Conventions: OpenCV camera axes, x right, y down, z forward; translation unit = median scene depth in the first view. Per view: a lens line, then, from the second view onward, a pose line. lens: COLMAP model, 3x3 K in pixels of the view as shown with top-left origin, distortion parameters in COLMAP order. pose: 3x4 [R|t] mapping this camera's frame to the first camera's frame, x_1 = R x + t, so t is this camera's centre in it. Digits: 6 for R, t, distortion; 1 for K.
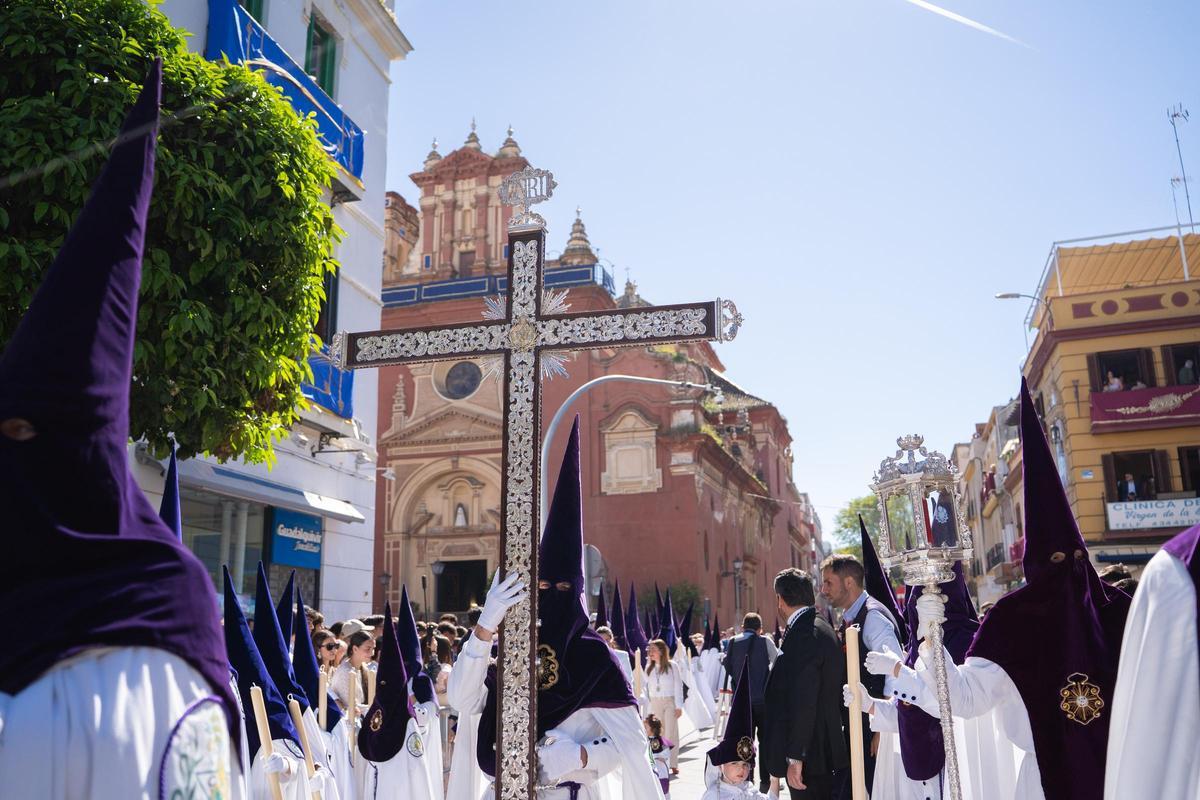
lens RADIAL K [[1074.8, 0, 600.0], [0, 1074.8, 400.0], [0, 0, 1]] dist [-0.075399, 0.015778]
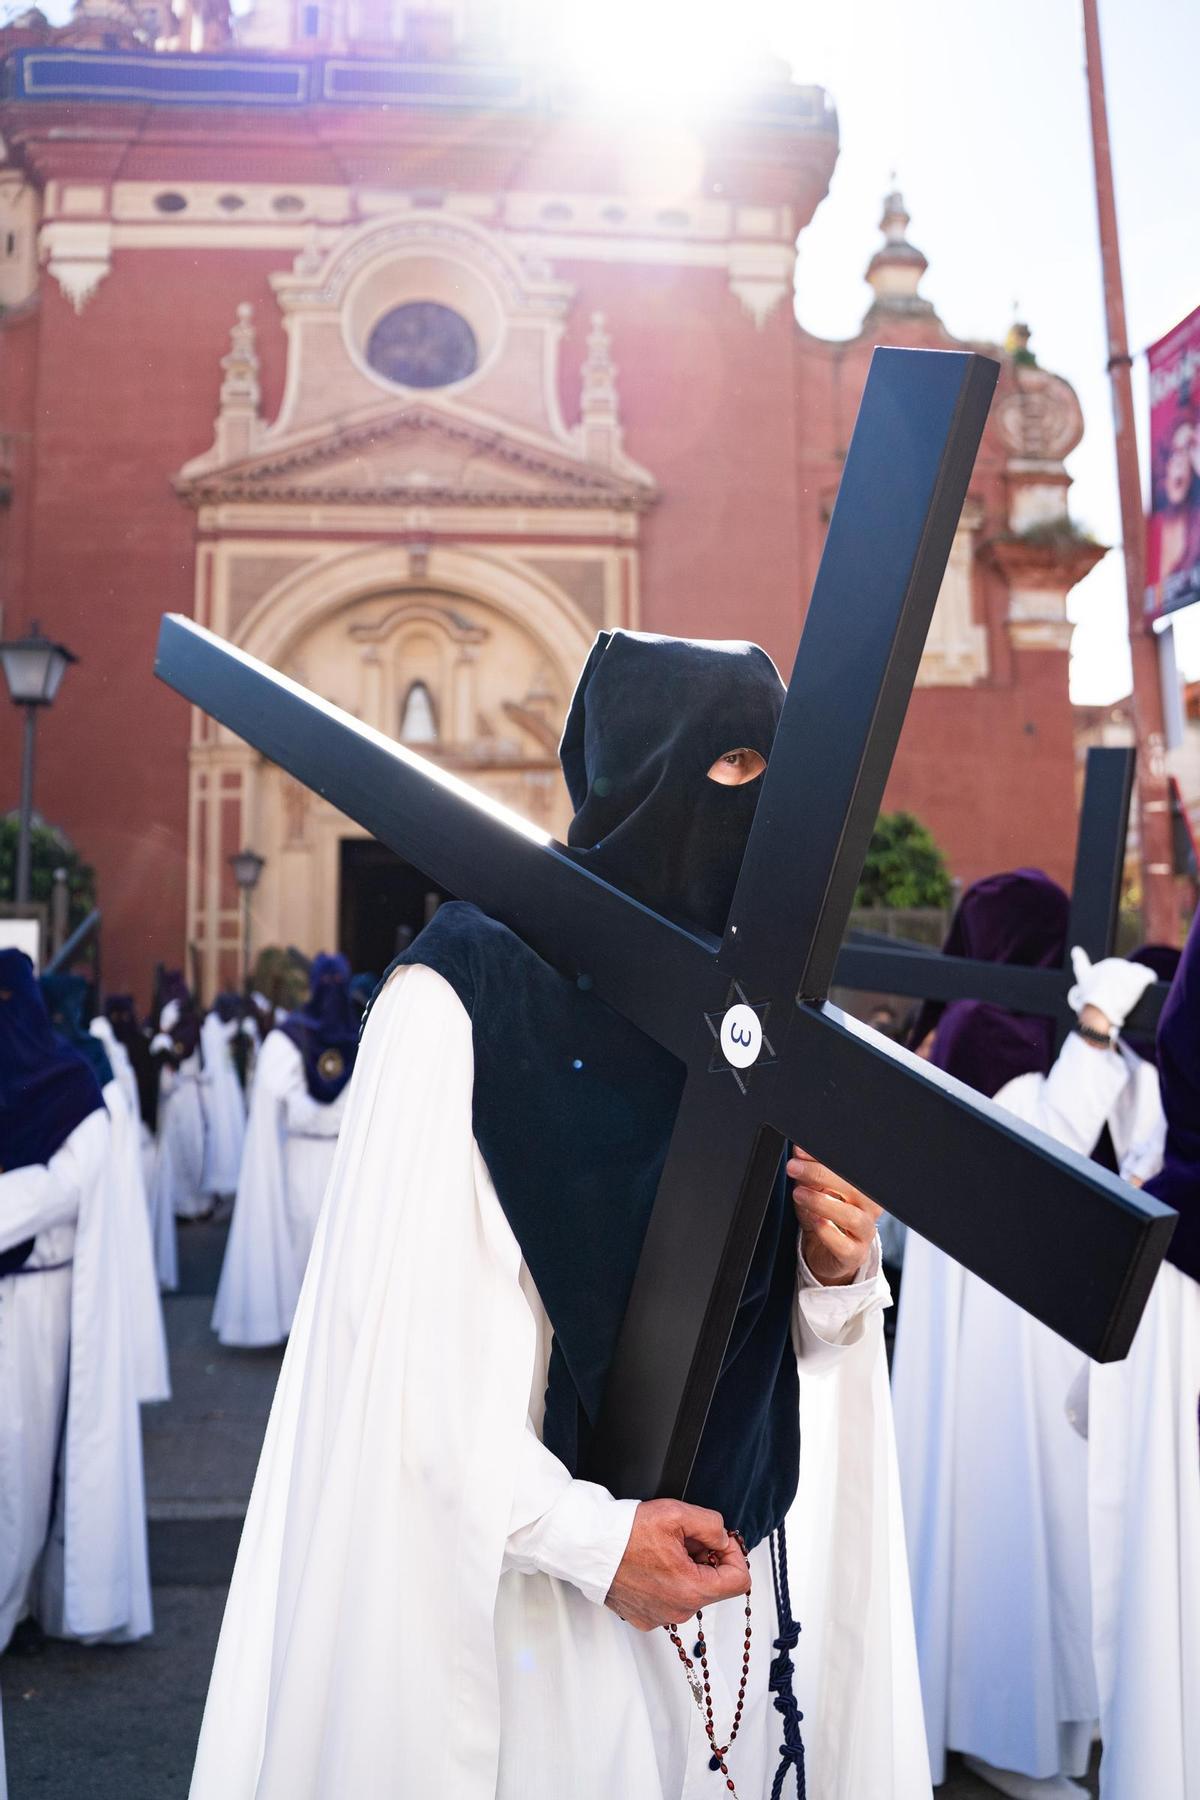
lens RADIAL K [[1612.3, 0, 600.0], [0, 1612.3, 900.0], [0, 0, 1]] dist [-0.075399, 0.015778]
pose [[0.930431, 0.052922, 0.362626, -0.263966], [-0.087993, 0.992832, 0.080879, 0.120337], [-0.355746, -0.107161, 0.928419, 0.472979]]
